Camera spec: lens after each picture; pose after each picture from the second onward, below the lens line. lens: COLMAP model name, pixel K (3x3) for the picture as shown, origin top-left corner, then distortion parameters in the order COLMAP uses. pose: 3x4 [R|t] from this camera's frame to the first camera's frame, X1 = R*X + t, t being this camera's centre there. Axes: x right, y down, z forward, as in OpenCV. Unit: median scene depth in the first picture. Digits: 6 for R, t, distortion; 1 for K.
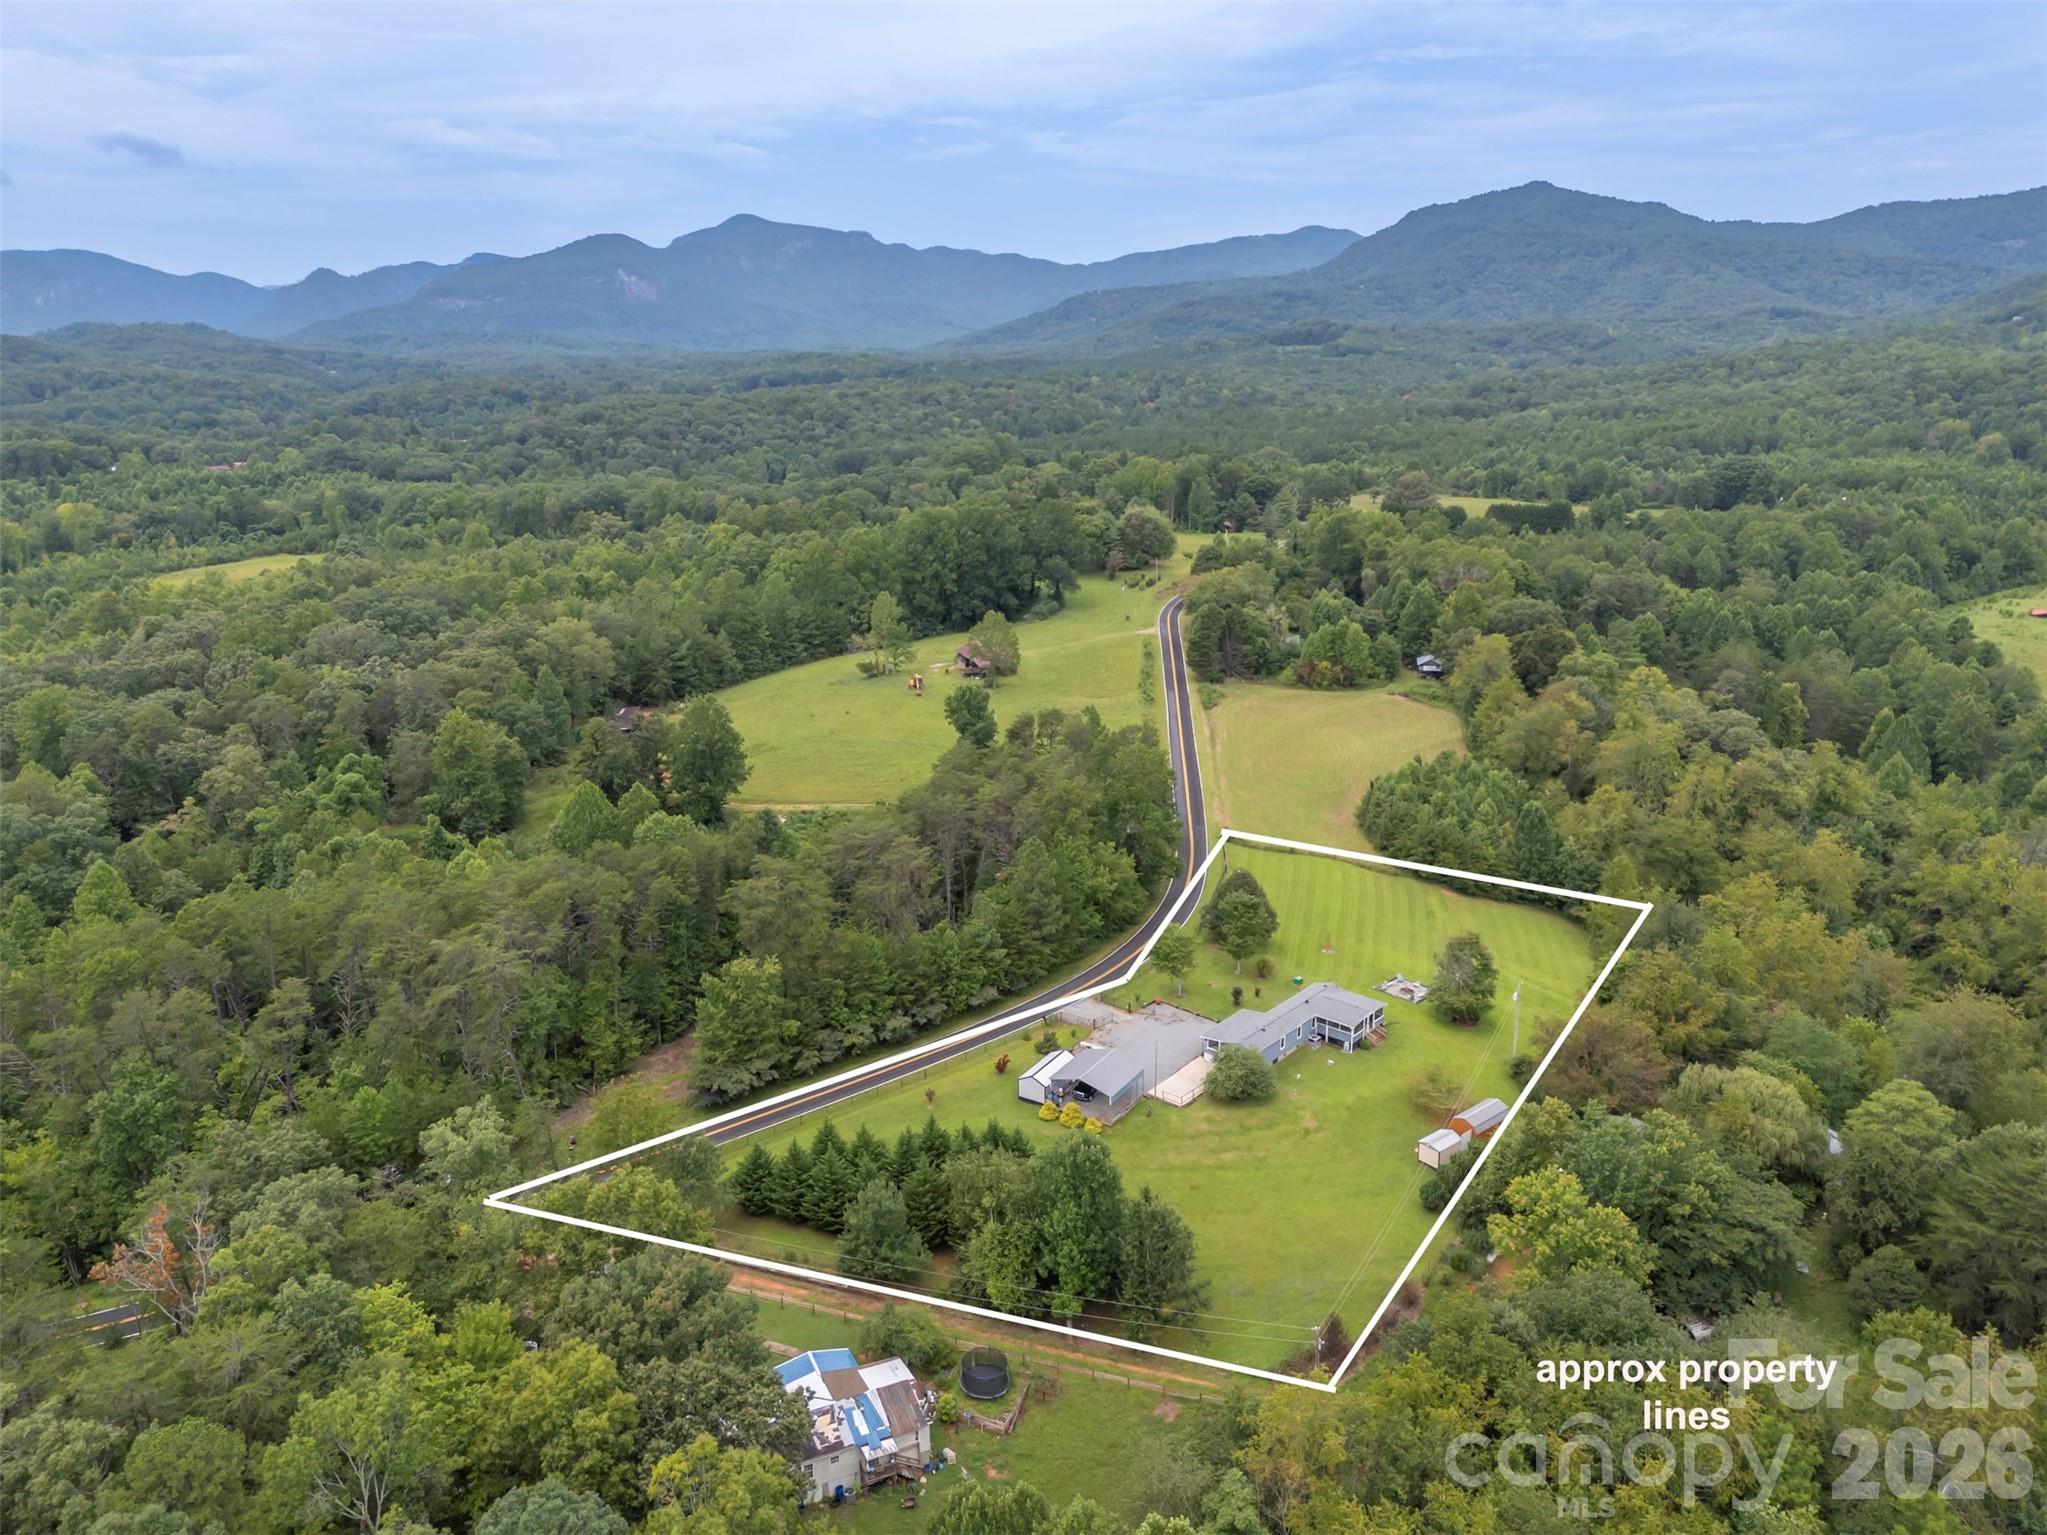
lens RADIAL K [[1494.0, 0, 1023.5], [0, 1494.0, 767.5], [0, 0, 1]] dist [0.091196, -0.063650]
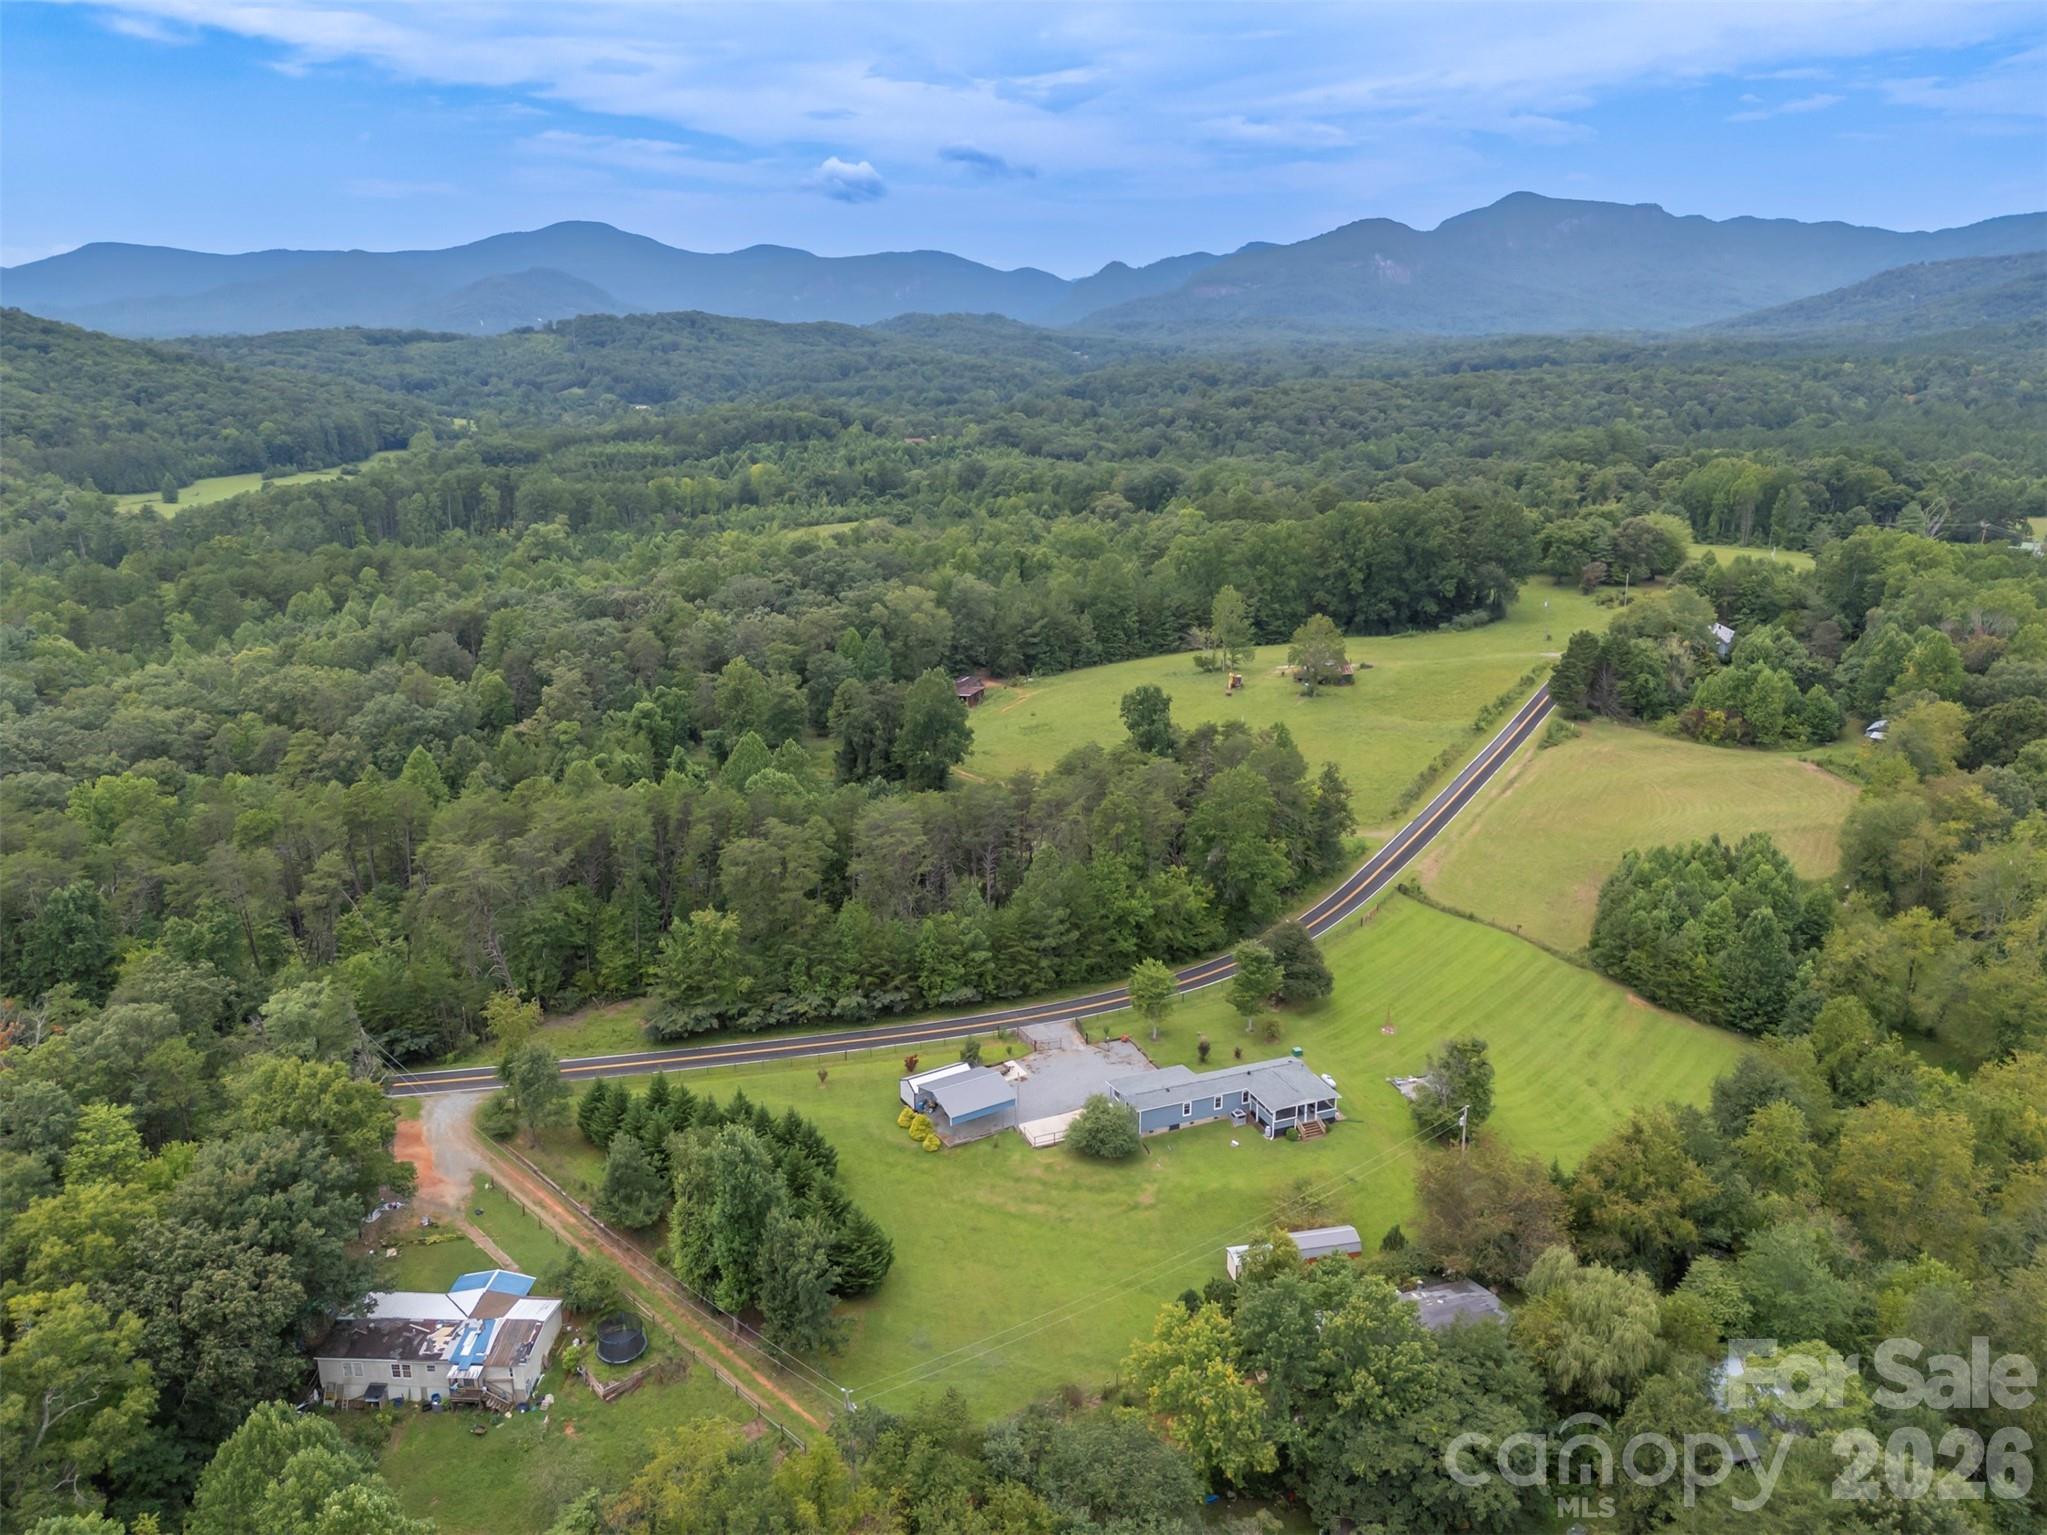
lens RADIAL K [[1494.0, 0, 1023.5], [0, 1494.0, 767.5], [0, 0, 1]] dist [0.091196, -0.063650]
pose [[0.888691, 0.136638, -0.437674, 0.195123], [-0.132458, 0.990372, 0.040232, -0.018765], [0.438957, 0.022220, 0.898233, 0.060934]]
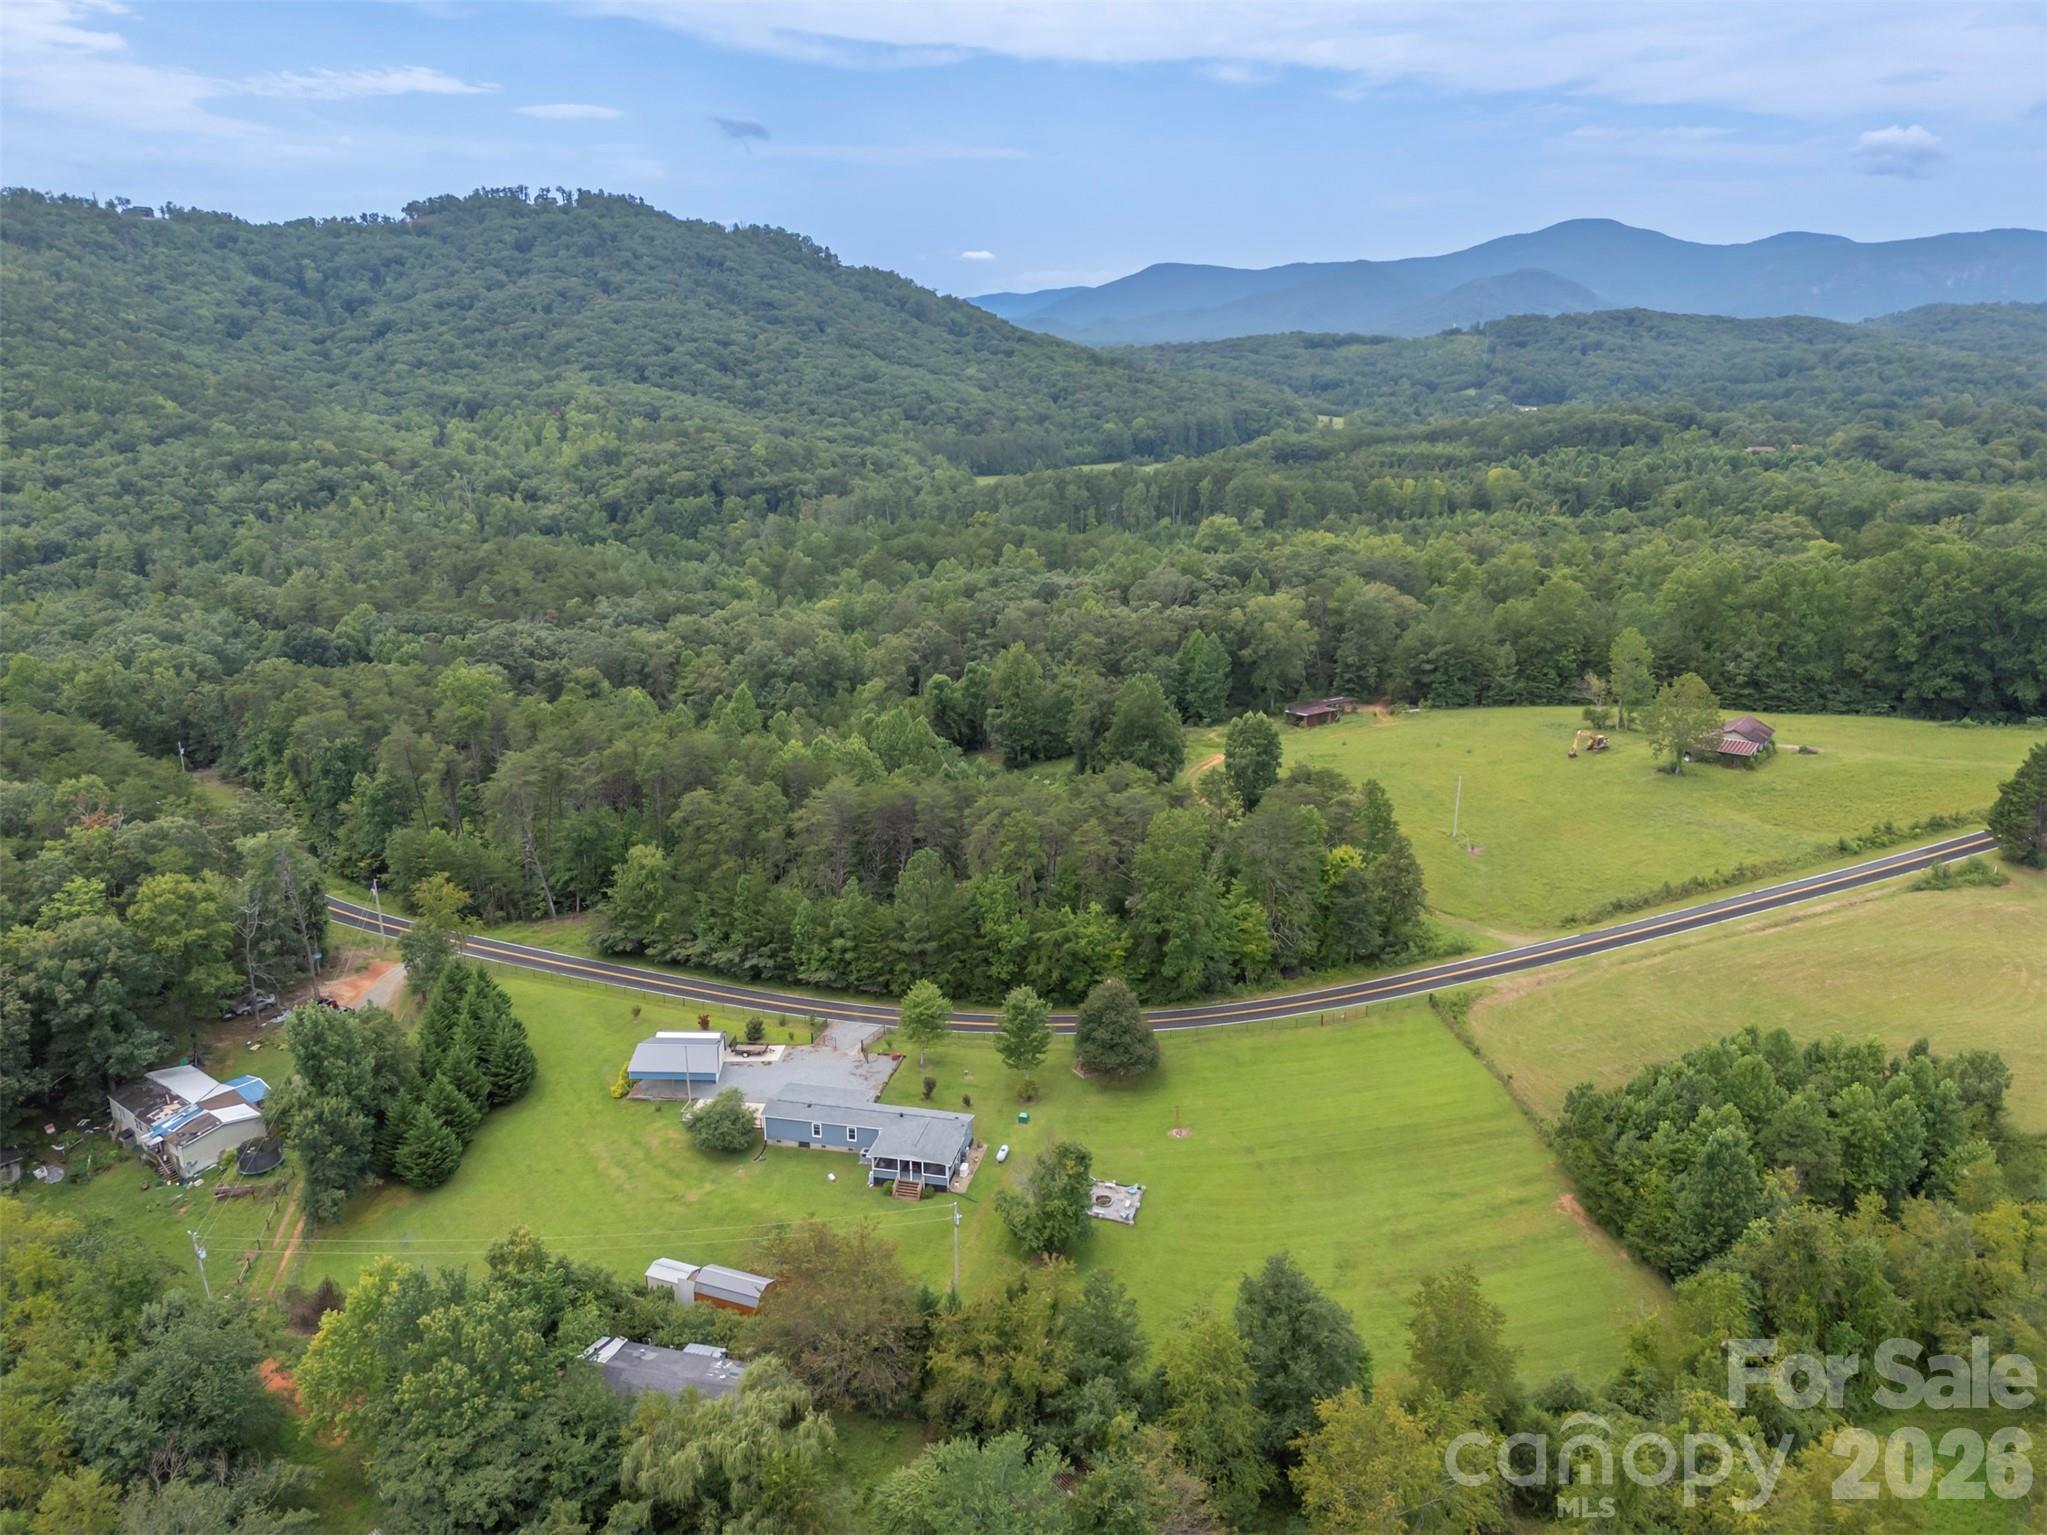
lens RADIAL K [[1494.0, 0, 1023.5], [0, 1494.0, 767.5], [0, 0, 1]] dist [0.091196, -0.063650]
pose [[0.464499, 0.254778, -0.848133, 0.392308], [-0.244921, 0.957324, 0.153442, -0.077119], [0.851032, 0.136452, 0.507076, 0.273619]]
